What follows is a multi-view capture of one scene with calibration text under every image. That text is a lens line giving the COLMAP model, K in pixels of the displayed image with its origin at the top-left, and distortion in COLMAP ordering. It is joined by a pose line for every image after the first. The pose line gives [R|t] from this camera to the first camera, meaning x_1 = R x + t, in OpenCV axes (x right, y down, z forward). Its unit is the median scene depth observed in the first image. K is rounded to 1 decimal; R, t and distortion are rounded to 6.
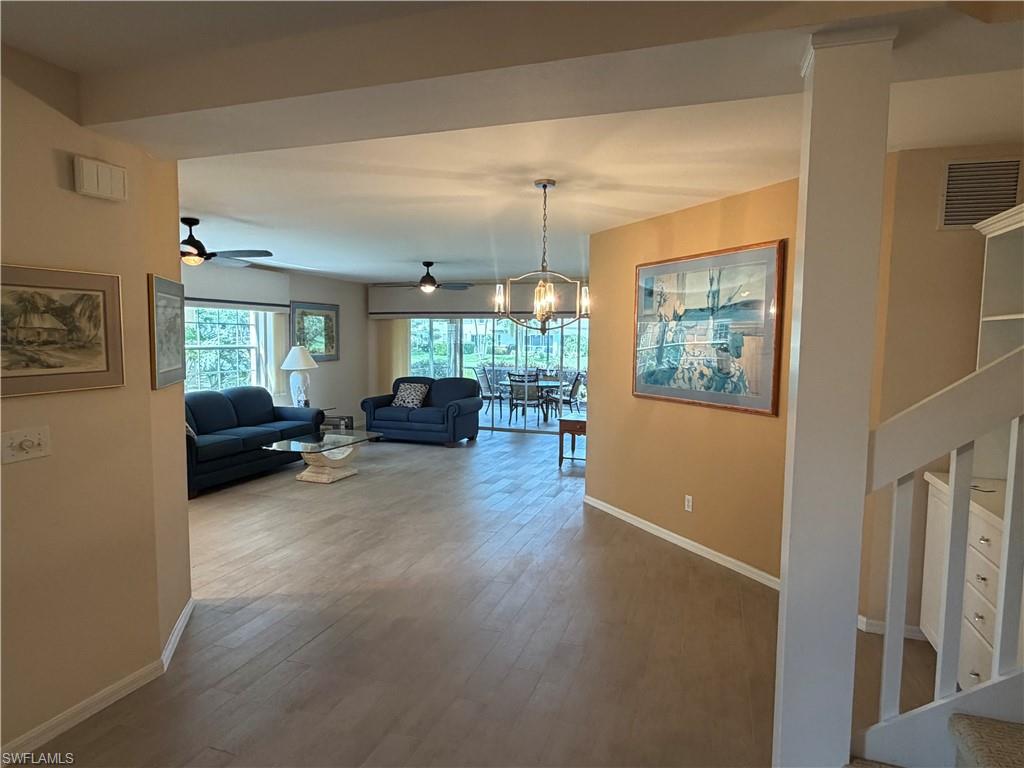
lens RADIAL K [[602.8, 0, 513.8], [0, 602.8, 385.7], [0, 0, 1]] dist [-0.003206, -0.000660]
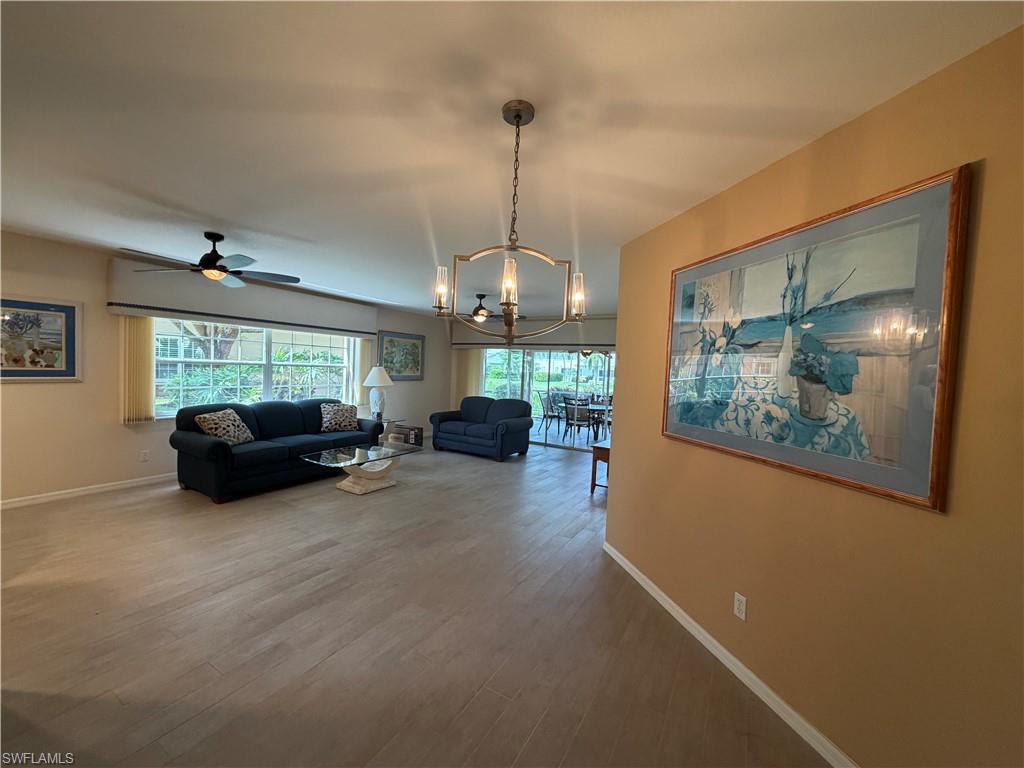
lens RADIAL K [[406.2, 0, 509.8], [0, 406.2, 382.5], [0, 0, 1]] dist [-0.002738, 0.000142]
pose [[0.978264, 0.039320, -0.203600, 0.092055], [-0.049289, 0.997809, -0.044125, -0.016581], [0.201419, 0.053201, 0.978059, 0.375731]]
